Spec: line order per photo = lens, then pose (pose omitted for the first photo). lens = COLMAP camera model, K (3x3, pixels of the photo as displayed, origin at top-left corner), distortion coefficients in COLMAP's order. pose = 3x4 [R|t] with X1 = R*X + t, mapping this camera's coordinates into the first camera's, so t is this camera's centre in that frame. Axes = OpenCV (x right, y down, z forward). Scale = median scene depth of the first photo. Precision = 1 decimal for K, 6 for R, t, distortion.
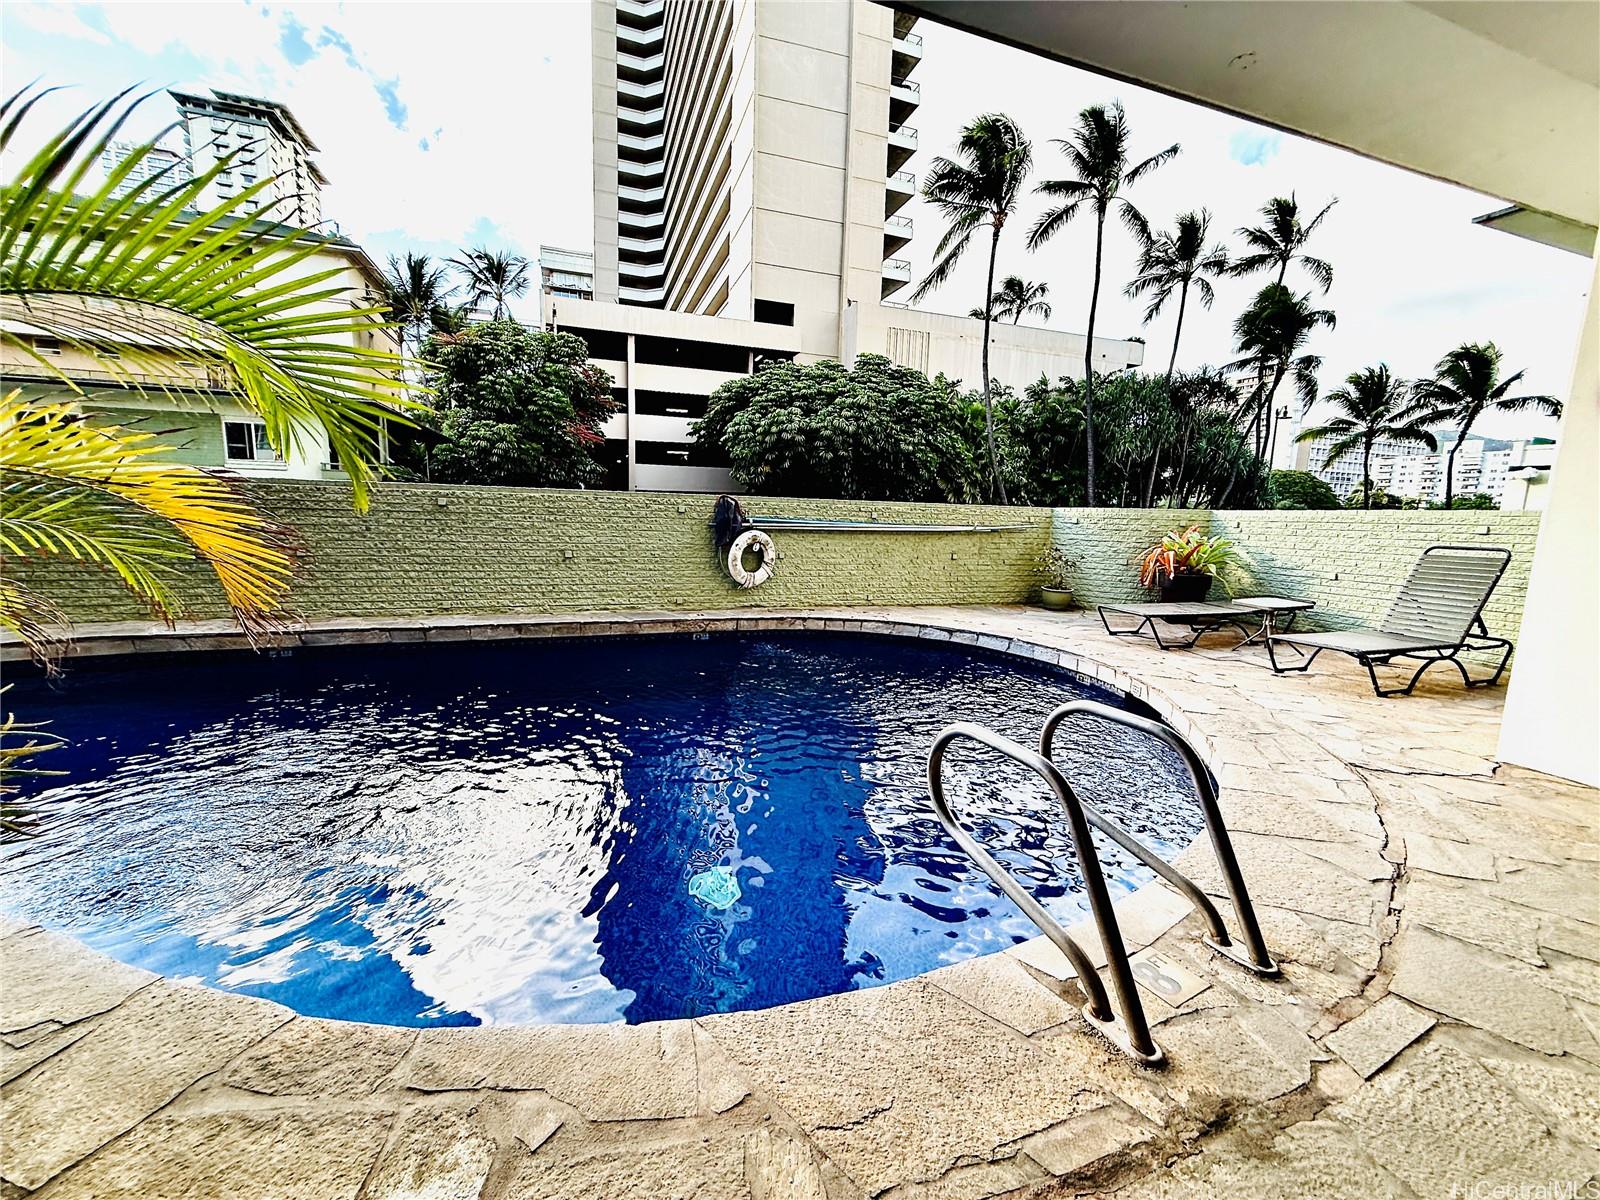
lens RADIAL K [[638.8, 0, 796.1], [0, 638.8, 601.3], [0, 0, 1]] dist [0.000677, -0.000094]
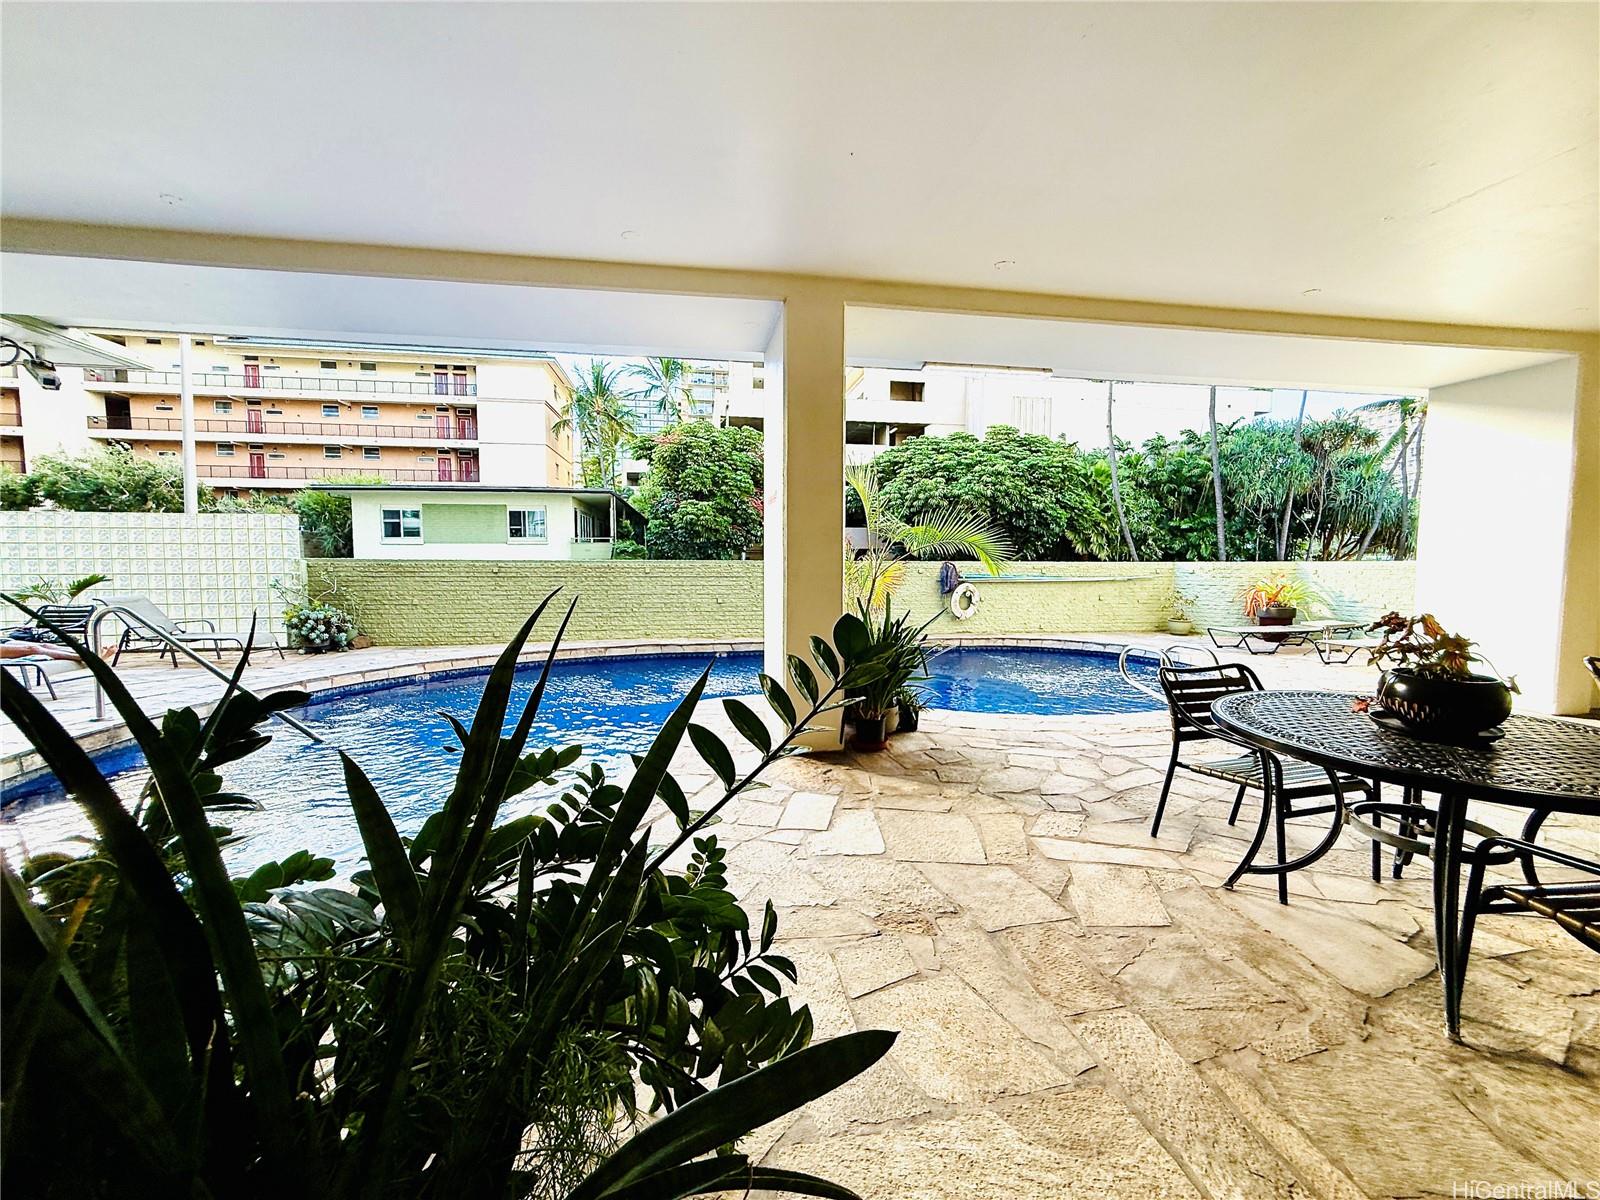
lens RADIAL K [[641.6, 0, 800.0], [0, 641.6, 600.0], [0, 0, 1]] dist [0.000828, 0.000098]
pose [[0.986529, -0.017008, -0.162699, -0.057349], [0.003628, 0.996611, -0.082184, 0.015600], [0.163546, 0.080487, 0.983247, -0.163208]]
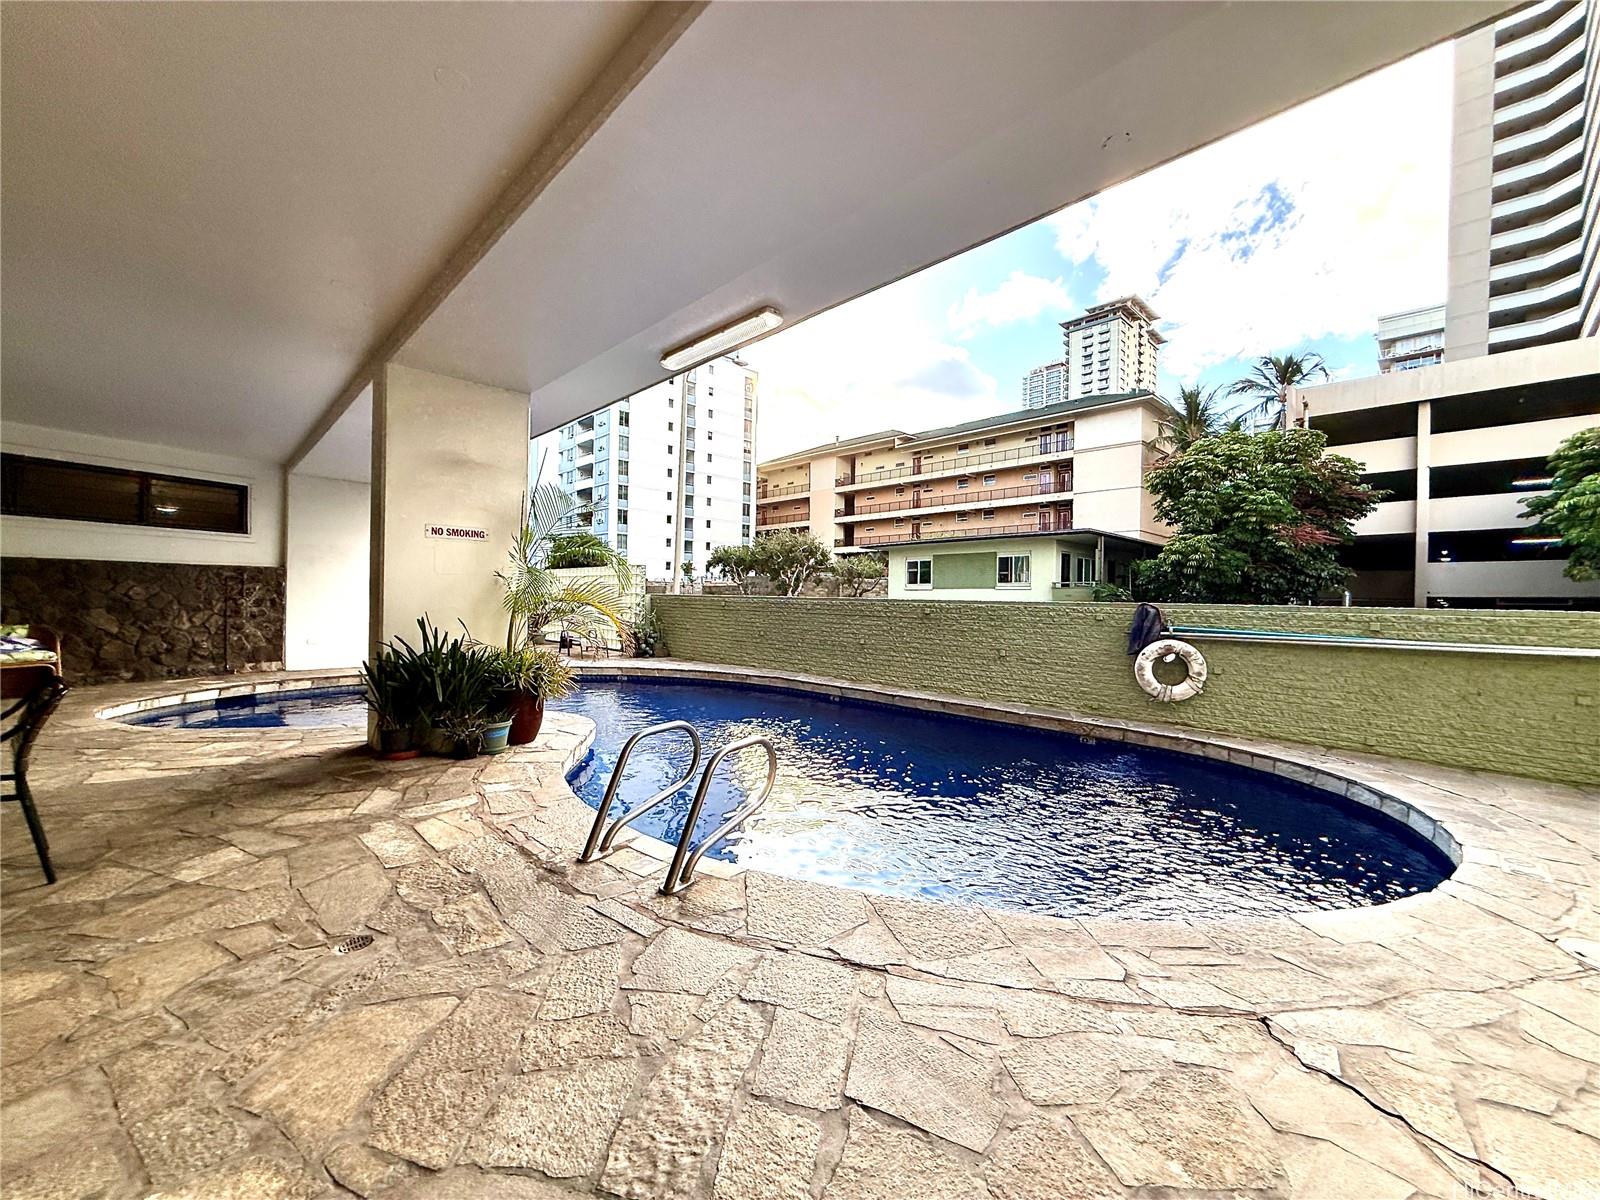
lens RADIAL K [[638.8, 0, 796.1], [0, 638.8, 601.3], [0, 0, 1]] dist [0.000677, -0.000094]
pose [[0.418194, -0.019553, -0.908147, 0.148880], [-0.138670, 0.986676, -0.085099, -0.003229], [0.897711, 0.161521, 0.409910, 0.032789]]
